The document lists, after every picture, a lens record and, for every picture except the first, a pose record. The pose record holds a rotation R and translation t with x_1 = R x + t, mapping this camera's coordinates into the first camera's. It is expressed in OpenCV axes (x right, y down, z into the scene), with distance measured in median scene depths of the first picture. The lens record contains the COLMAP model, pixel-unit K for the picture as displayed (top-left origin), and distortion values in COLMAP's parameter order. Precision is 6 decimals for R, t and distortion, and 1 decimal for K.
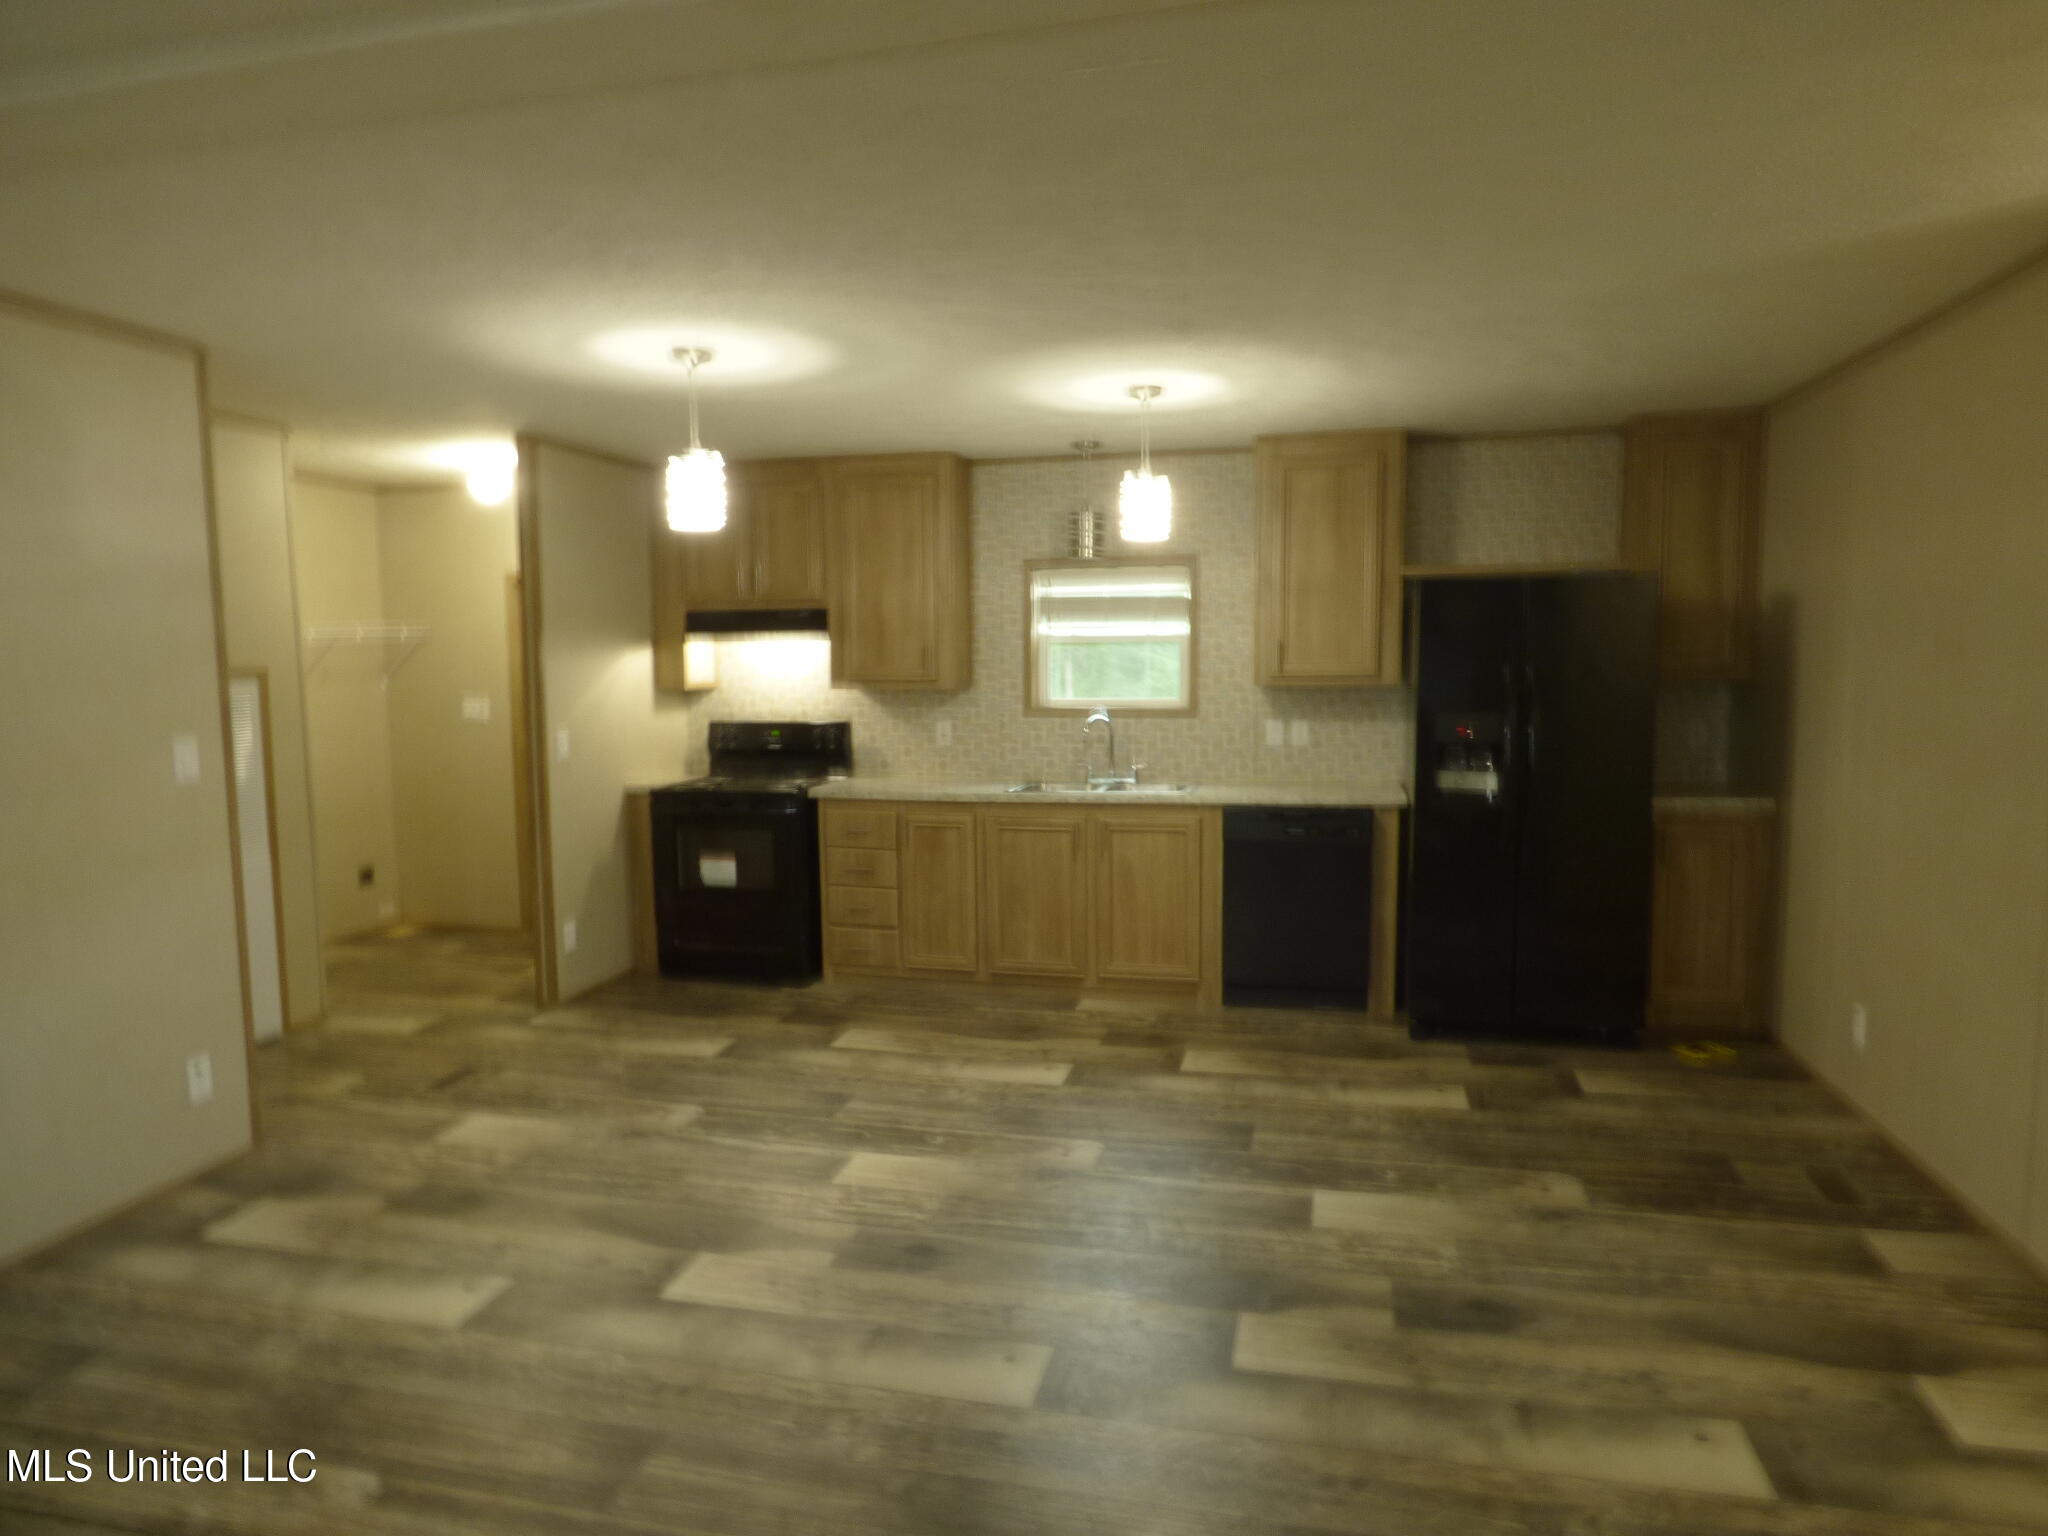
lens RADIAL K [[1170.5, 0, 1081.9], [0, 1170.5, 770.3], [0, 0, 1]] dist [-0.050223, 0.000654]
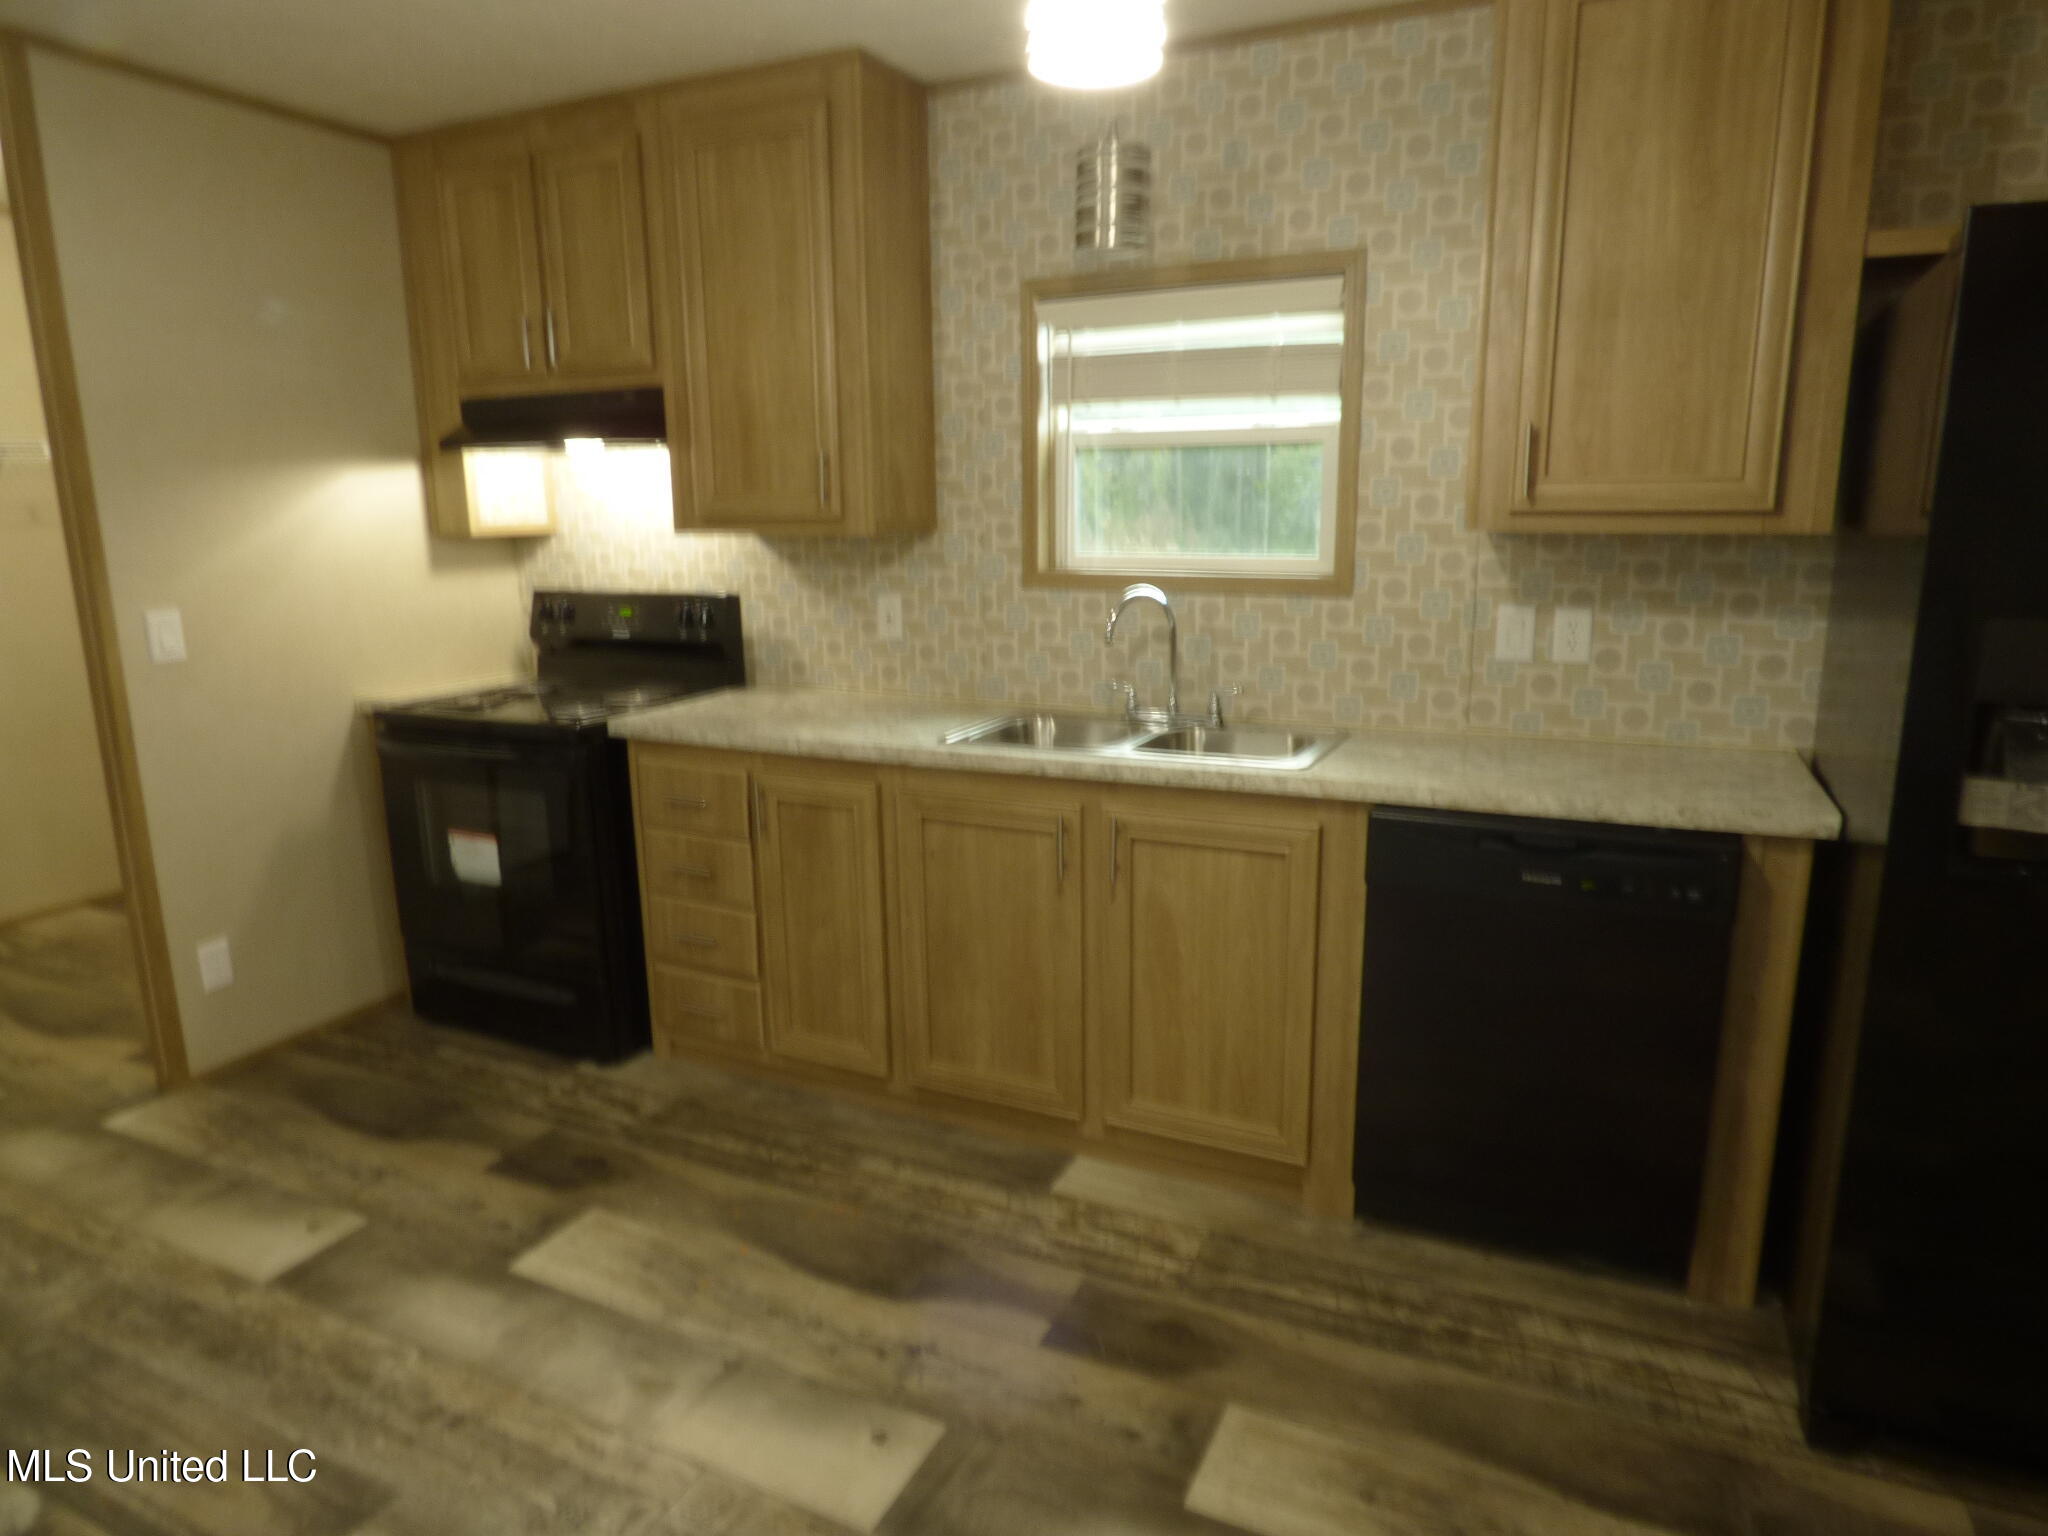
lens RADIAL K [[1242.7, 0, 1039.9], [0, 1242.7, 768.6], [0, 0, 1]] dist [-0.032503, 0.002368]
pose [[0.974430, 0.044435, -0.220254, 0.090719], [-0.018179, 0.992628, 0.119832, -0.034005], [0.223955, -0.112764, 0.968054, 0.467233]]
